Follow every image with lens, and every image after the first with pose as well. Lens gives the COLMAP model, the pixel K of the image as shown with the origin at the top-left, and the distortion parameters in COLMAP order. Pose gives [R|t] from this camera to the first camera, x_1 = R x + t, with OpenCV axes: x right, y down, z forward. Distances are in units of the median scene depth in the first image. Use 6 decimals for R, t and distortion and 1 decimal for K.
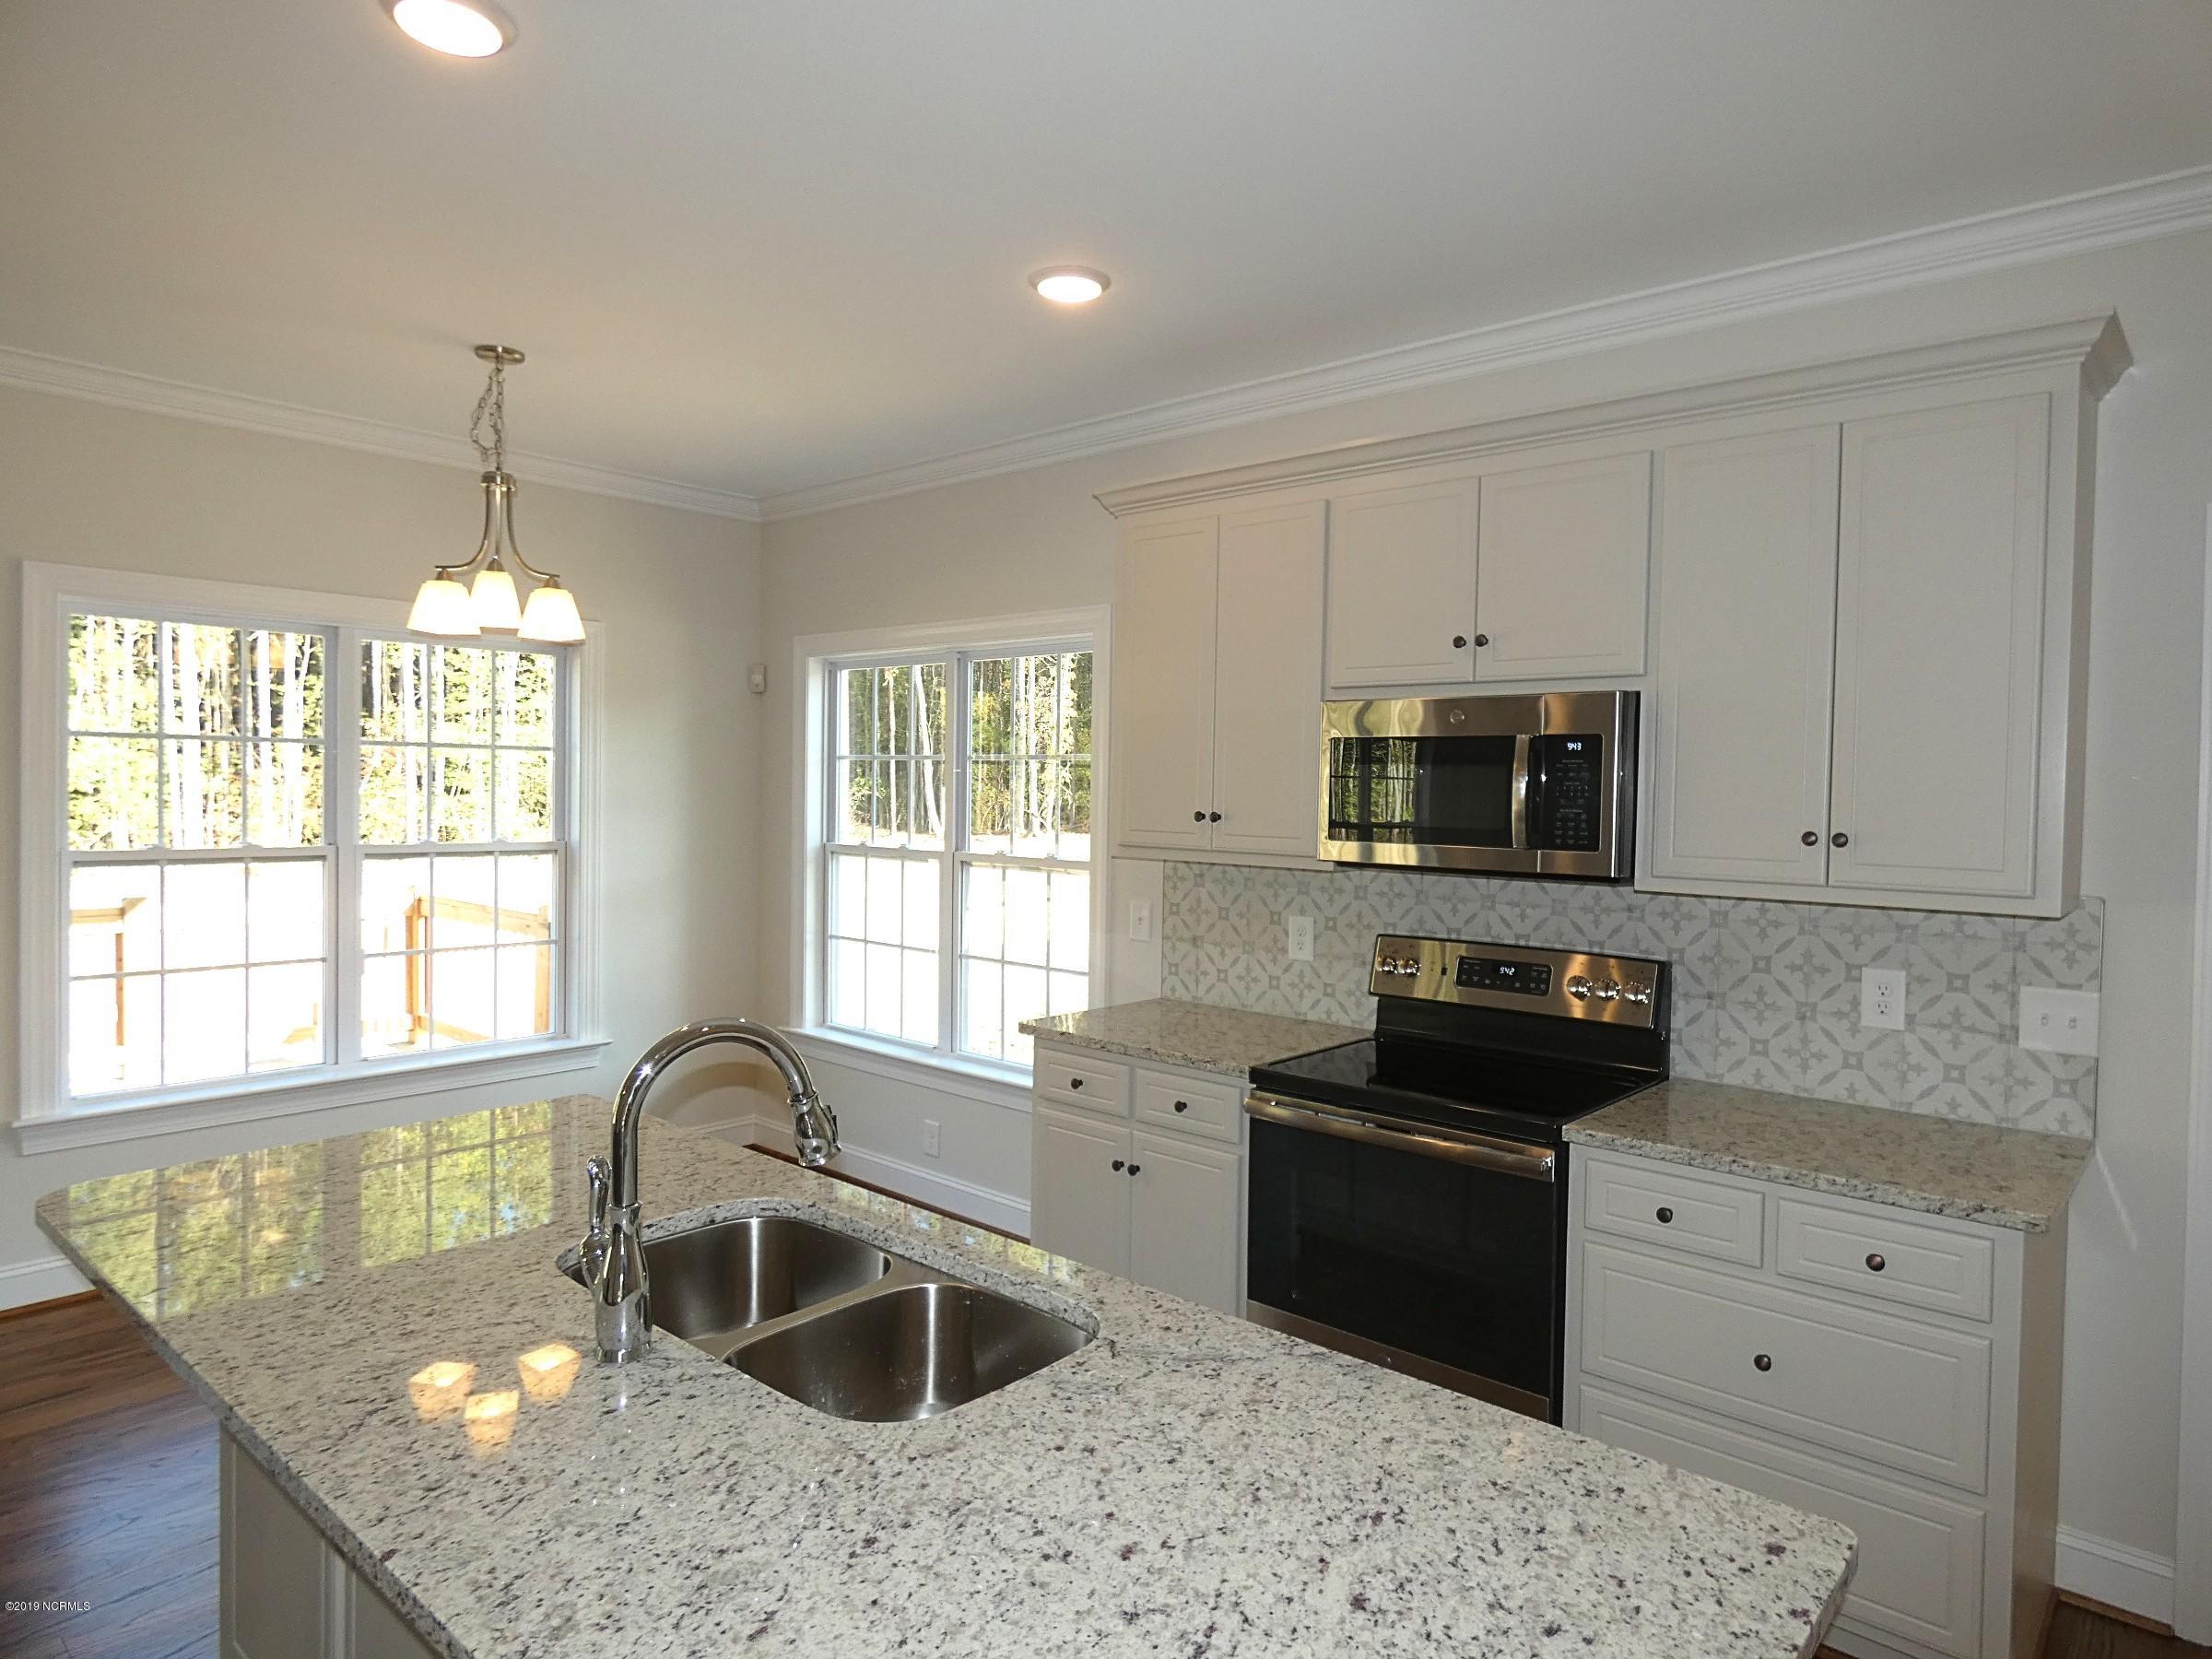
lens RADIAL K [[1324.1, 0, 1110.5], [0, 1324.1, 814.6], [0, 0, 1]] dist [-0.010398, 0.015246]
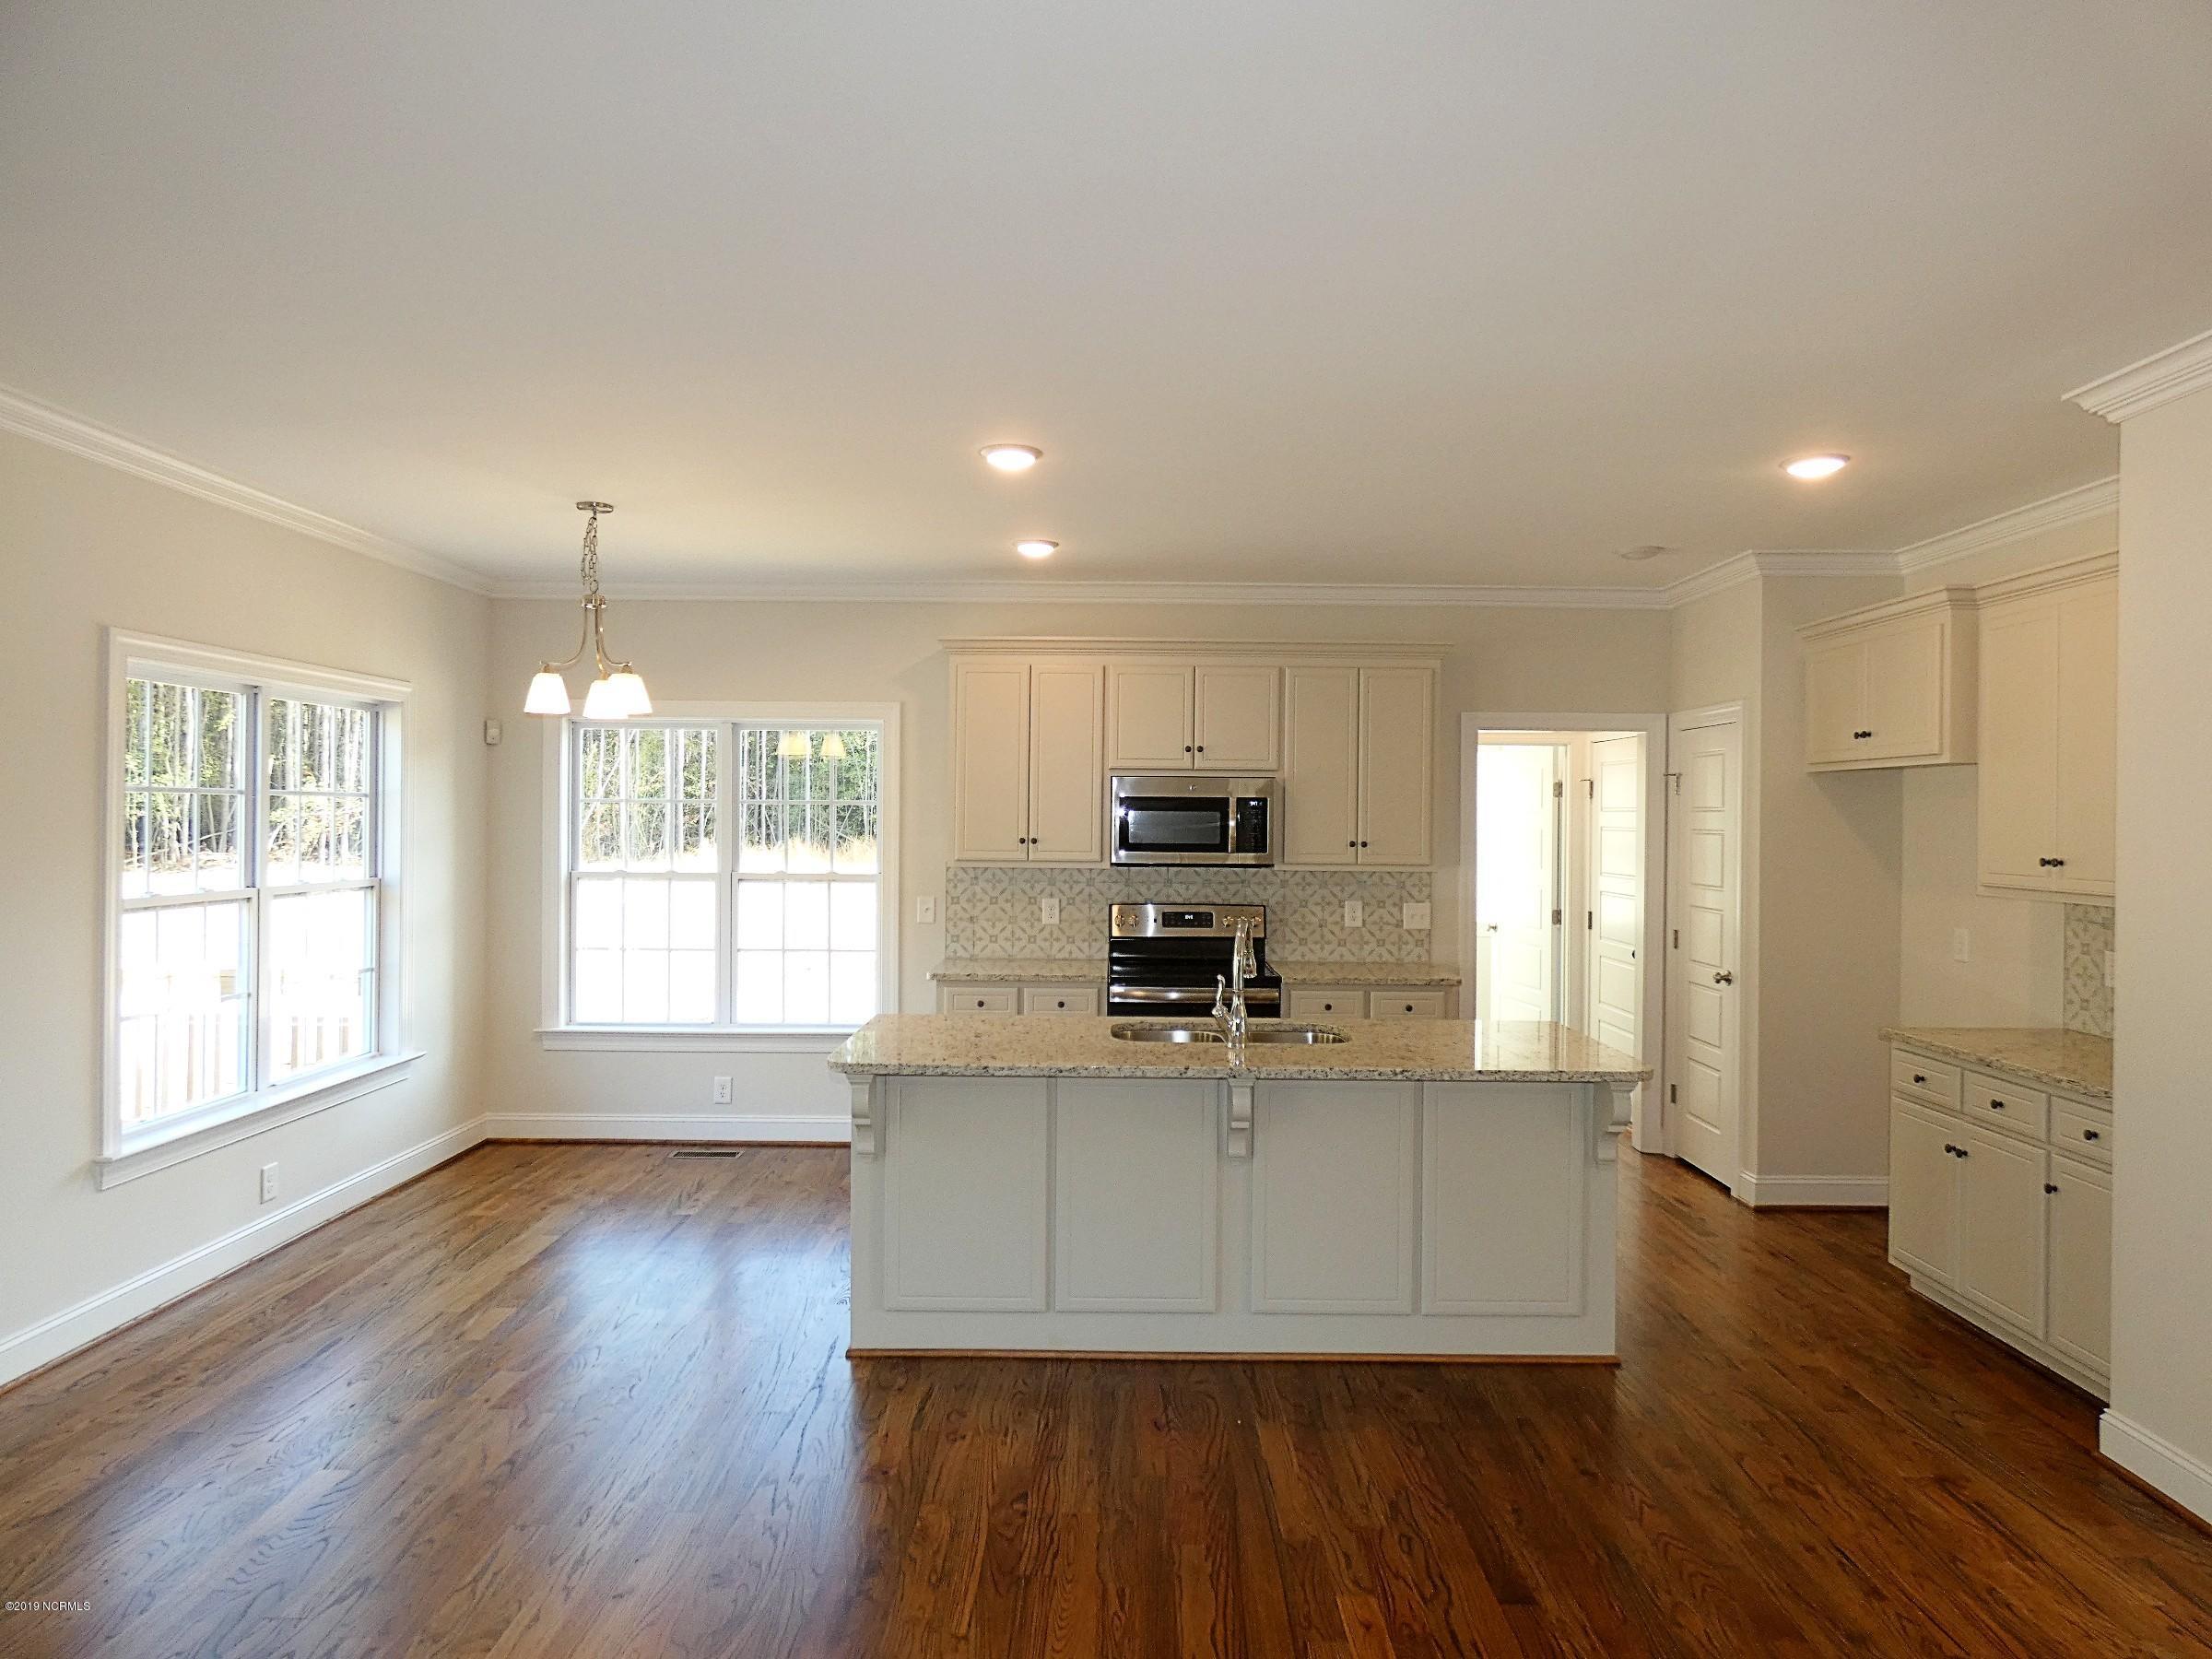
lens RADIAL K [[1324.1, 0, 1106.6], [0, 1324.1, 824.5], [0, 0, 1]] dist [-0.010398, 0.015246]
pose [[0.747214, -0.012412, 0.664468, -1.091346], [0.018026, 0.999836, -0.001595, -0.016603], [-0.664339, 0.013169, 0.747315, -0.374198]]
